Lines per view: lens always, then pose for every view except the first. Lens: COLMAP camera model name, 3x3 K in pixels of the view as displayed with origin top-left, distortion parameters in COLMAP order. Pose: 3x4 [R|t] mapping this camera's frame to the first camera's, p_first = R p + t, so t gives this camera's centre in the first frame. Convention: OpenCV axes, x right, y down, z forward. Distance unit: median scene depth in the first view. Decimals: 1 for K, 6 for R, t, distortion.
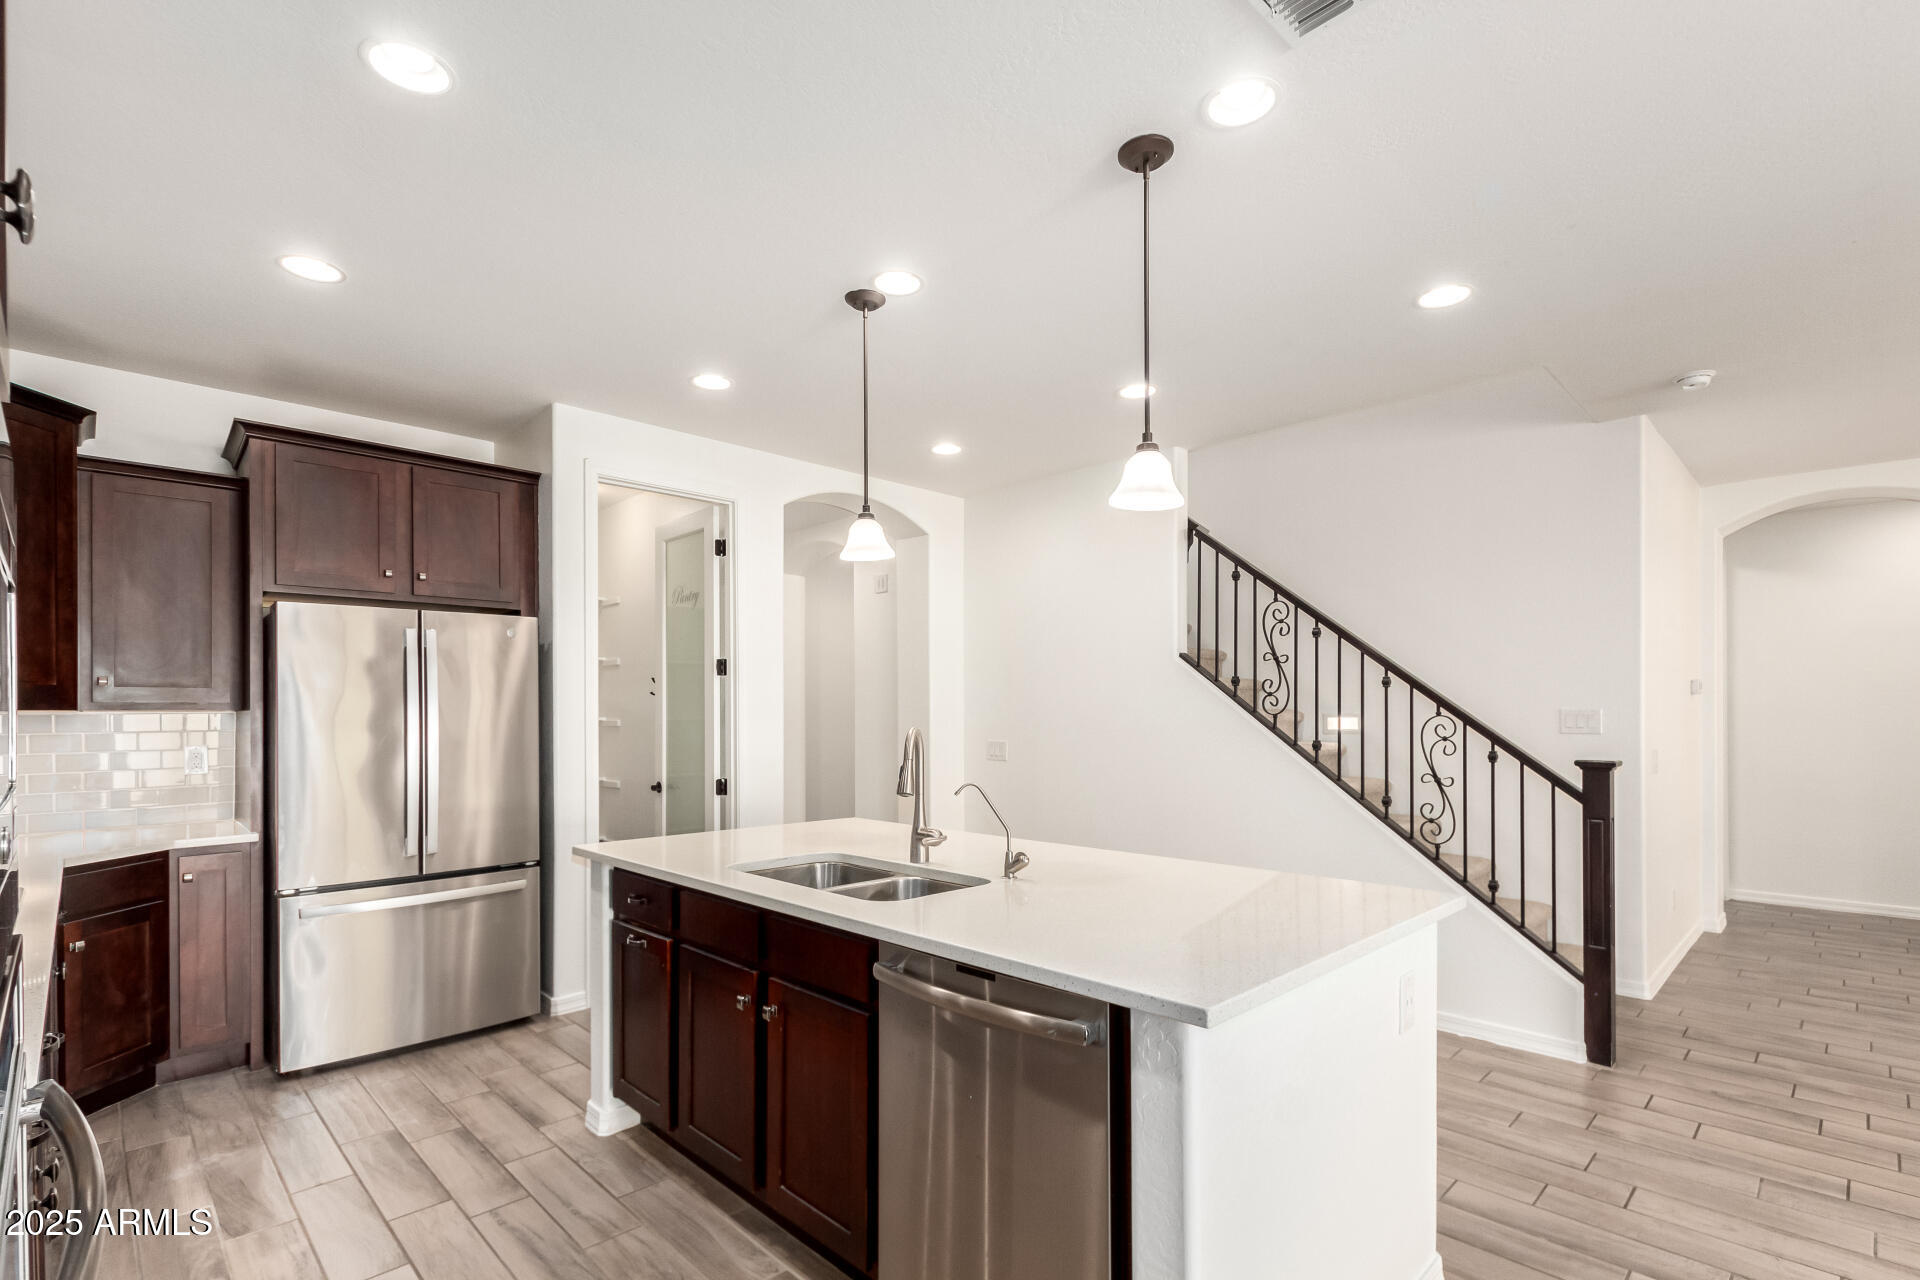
lens RADIAL K [[894.8, 0, 984.8], [0, 894.8, 709.0], [0, 0, 1]] dist [0.009702, -0.004933]
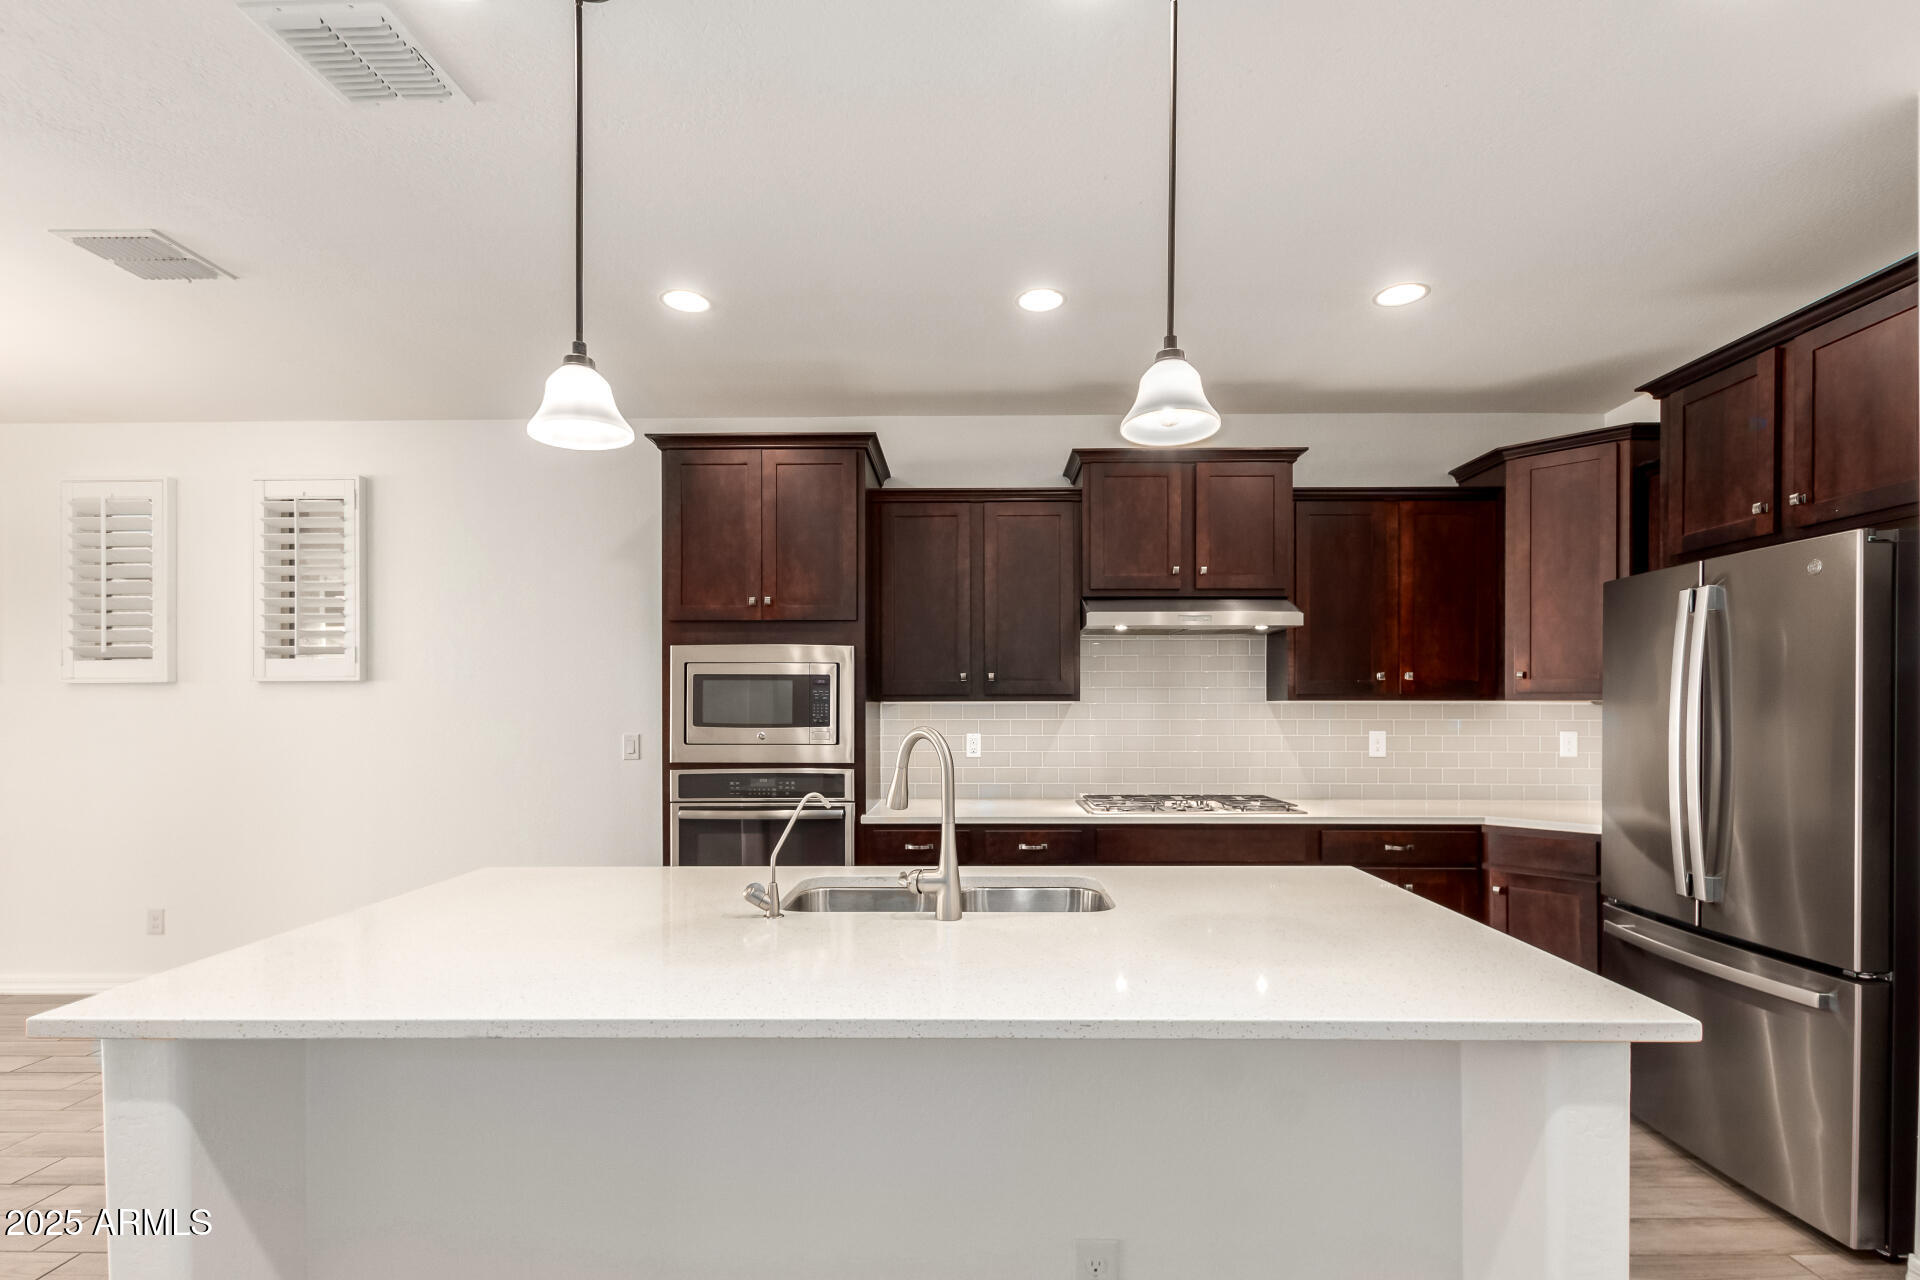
lens RADIAL K [[894.8, 0, 979.8], [0, 894.8, 701.7], [0, 0, 1]] dist [0.009702, -0.004933]
pose [[-0.711389, 0.002272, -0.702795, 0.297608], [0.008535, 0.999949, -0.005407, 0.004408], [0.702746, -0.009845, -0.711372, 1.095828]]
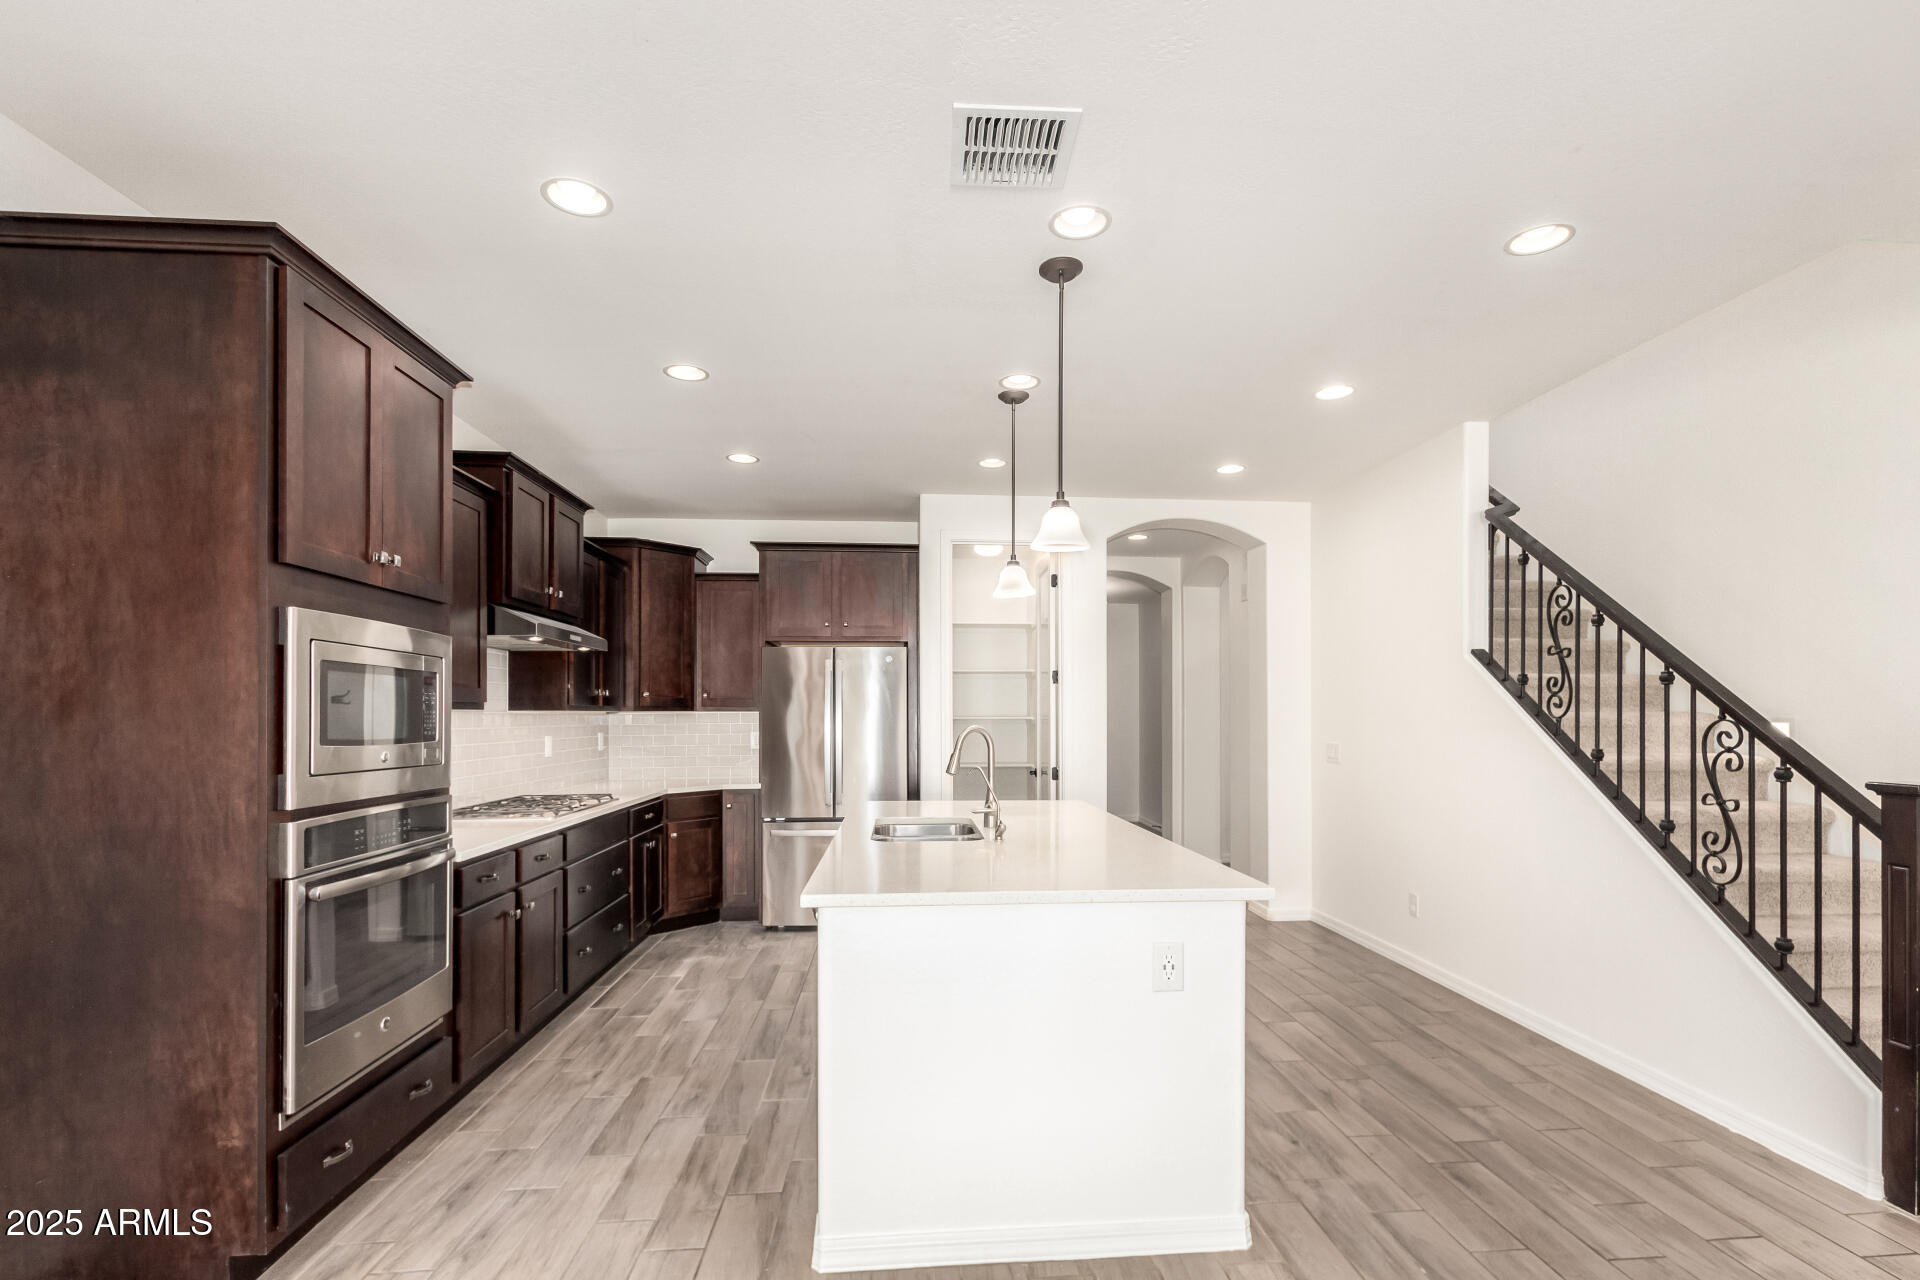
lens RADIAL K [[894.8, 0, 976.8], [0, 894.8, 705.9], [0, 0, 1]] dist [0.009702, -0.004933]
pose [[0.762353, -0.001905, -0.647158, 0.555967], [-0.001053, 0.999991, -0.004183, -0.001381], [0.647160, 0.003870, 0.762344, -0.020432]]
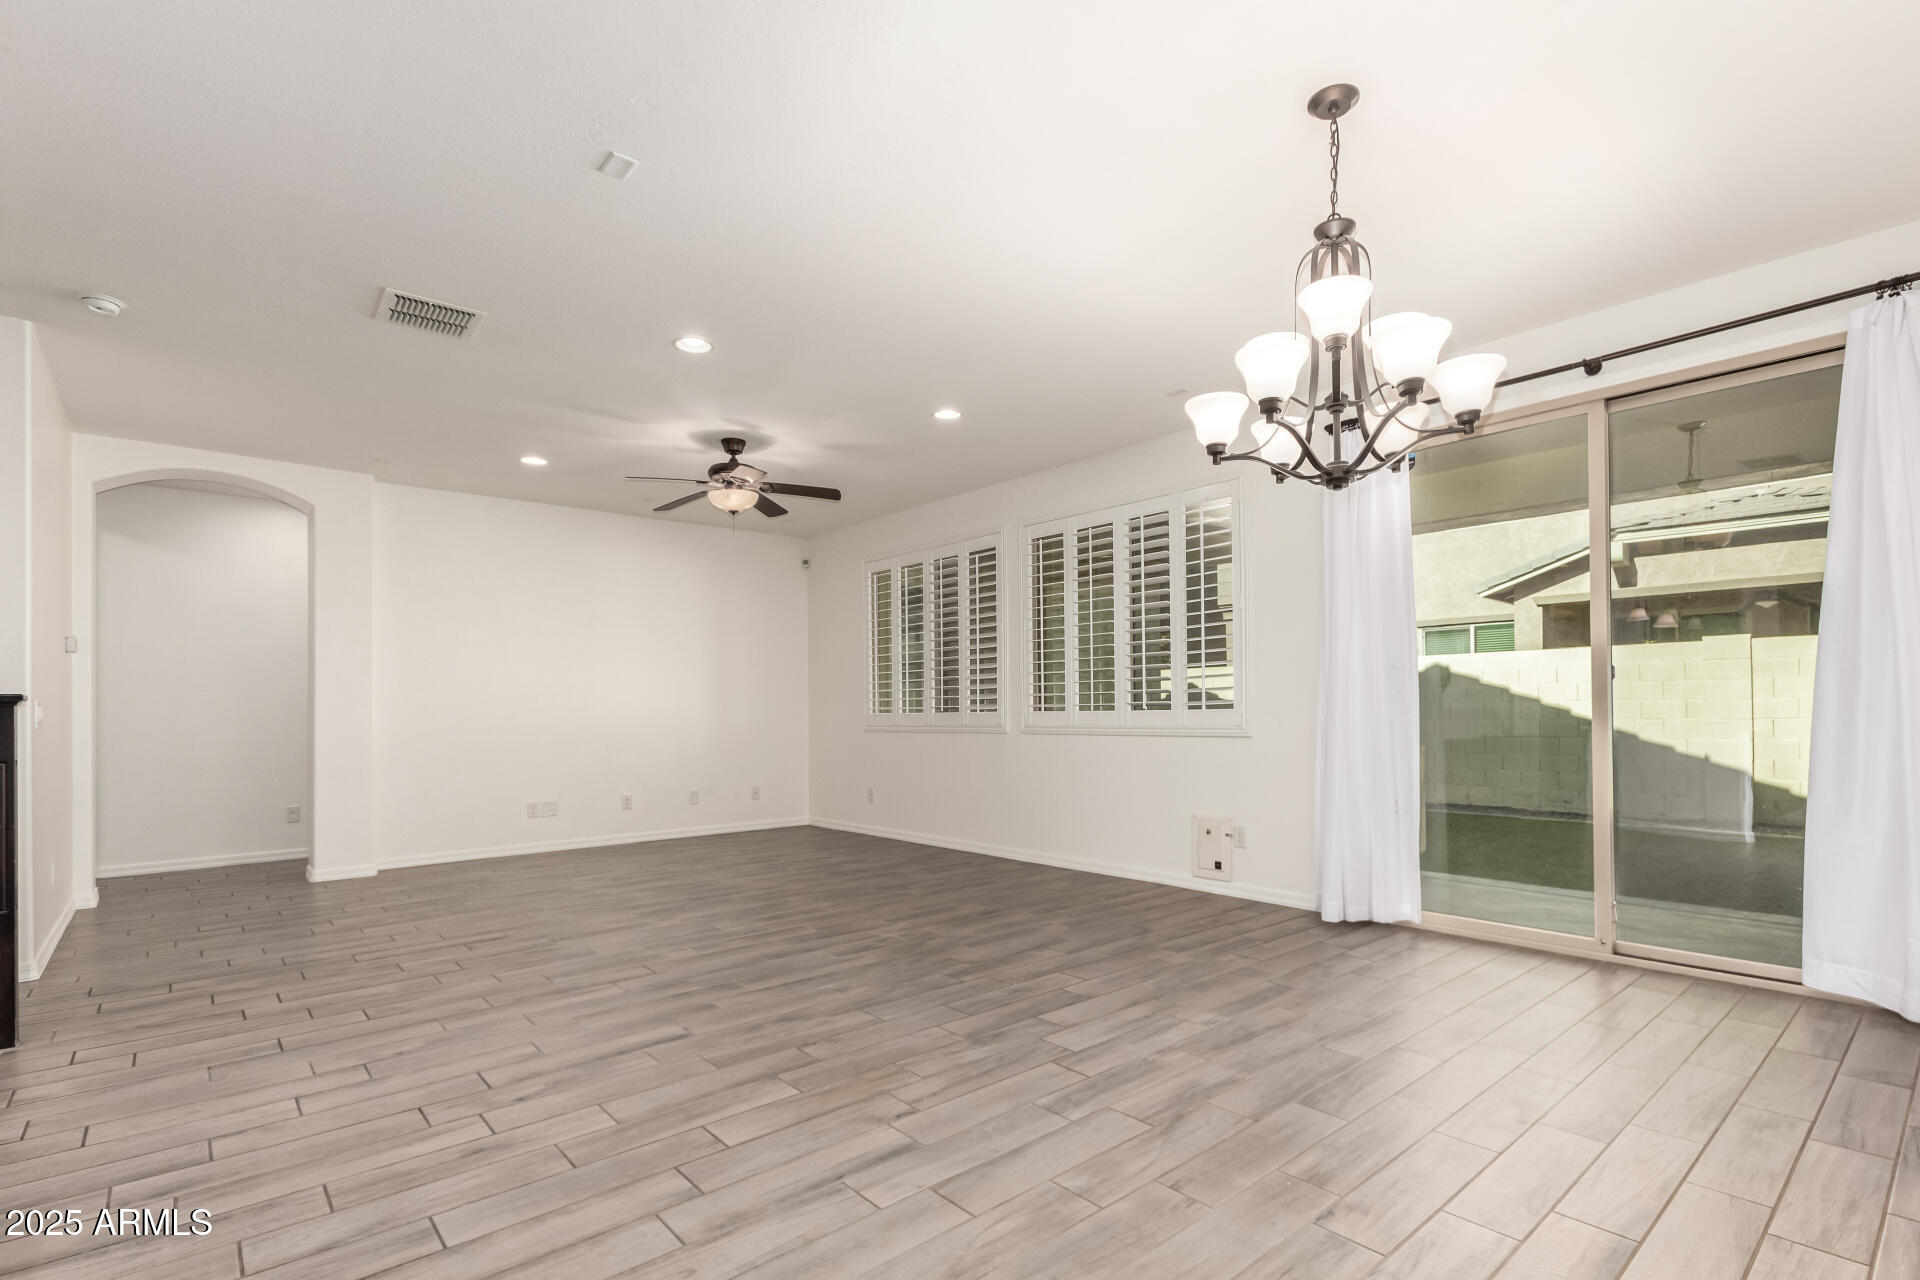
lens RADIAL K [[894.8, 0, 977.2], [0, 894.8, 705.9], [0, 0, 1]] dist [0.009702, -0.004933]
pose [[0.066519, 0.004920, 0.997773, -0.105044], [0.007092, 0.999960, -0.005404, 0.076902], [-0.997760, 0.007435, 0.066481, 0.010247]]
